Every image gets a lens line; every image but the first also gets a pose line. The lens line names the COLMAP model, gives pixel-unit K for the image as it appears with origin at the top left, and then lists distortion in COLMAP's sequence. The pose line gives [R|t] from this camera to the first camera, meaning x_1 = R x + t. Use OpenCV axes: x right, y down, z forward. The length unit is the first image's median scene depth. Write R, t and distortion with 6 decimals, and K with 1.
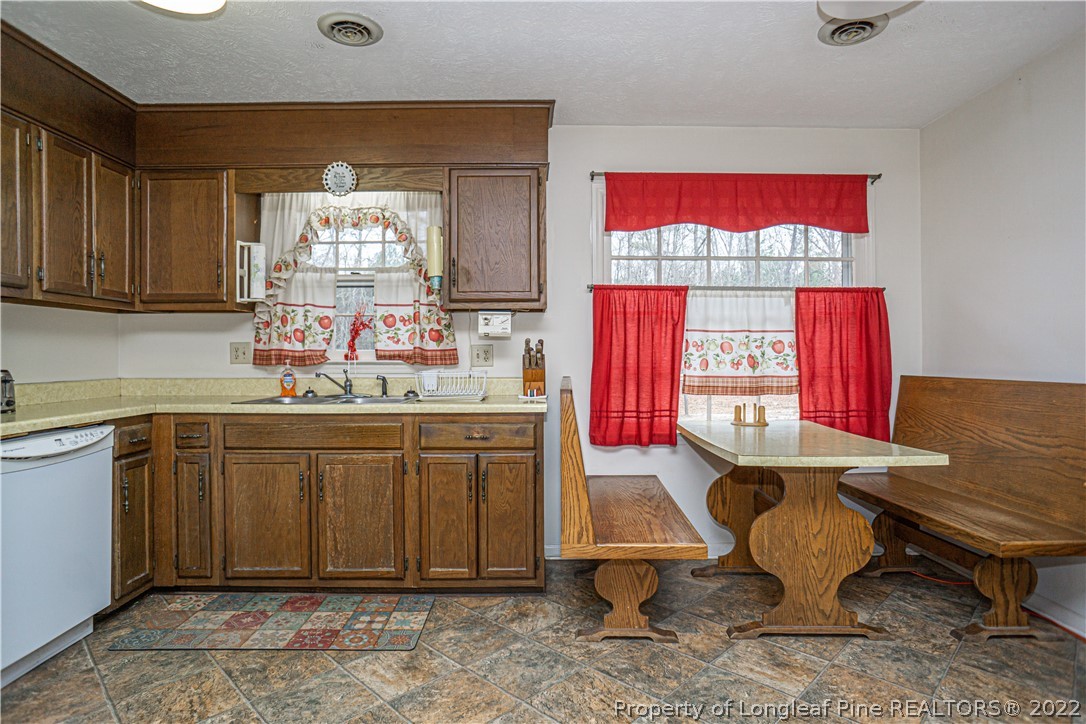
lens RADIAL K [[580.5, 0, 547.2], [0, 580.5, 355.6], [0, 0, 1]] dist [-0.058998, 0.022788]
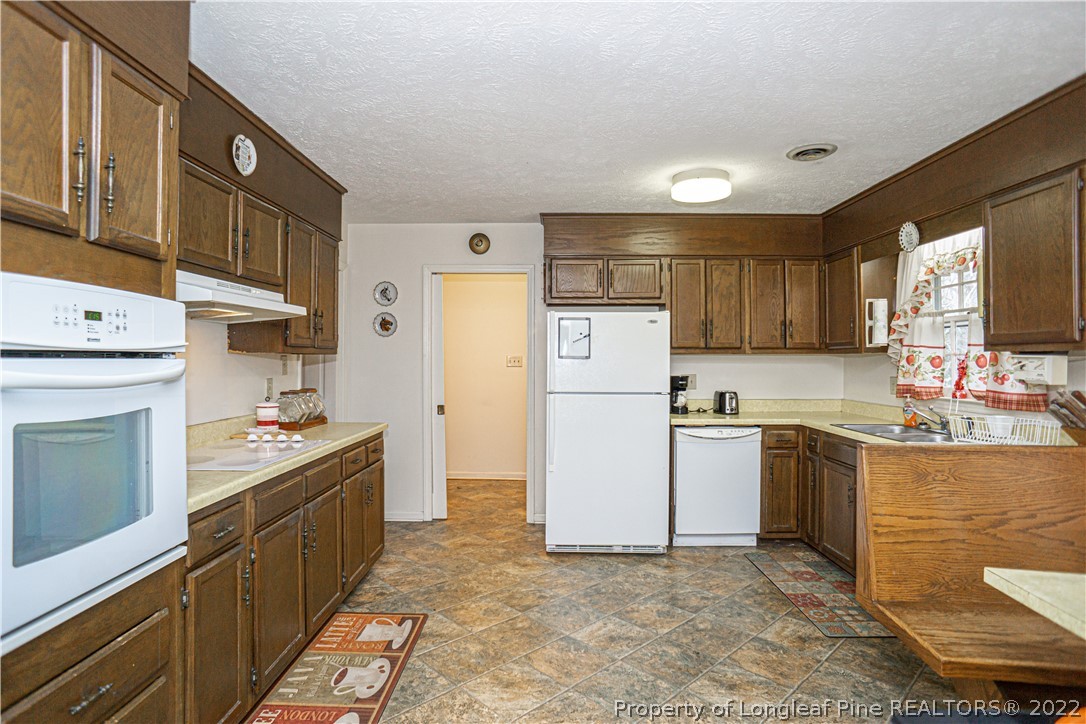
lens RADIAL K [[580.5, 0, 543.8], [0, 580.5, 358.9], [0, 0, 1]] dist [-0.058998, 0.022788]
pose [[-0.026606, 0.005979, -0.999628, 0.934819], [-0.003797, 0.999974, 0.006082, -0.088628], [0.999639, 0.003958, -0.026583, 0.380144]]
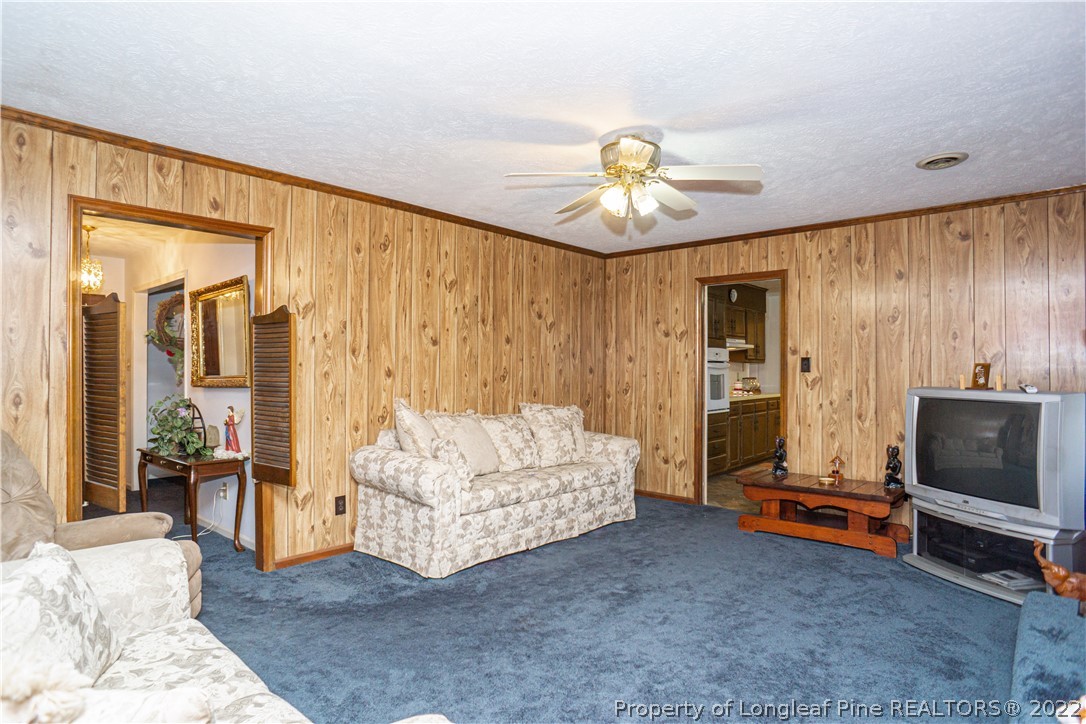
lens RADIAL K [[580.5, 0, 544.1], [0, 580.5, 367.8], [0, 0, 1]] dist [-0.058998, 0.022788]
pose [[-0.662621, -0.001378, -0.748953, 2.290541], [-0.000019, 0.999998, -0.001822, -0.064937], [0.748955, -0.001193, -0.662620, 0.872135]]
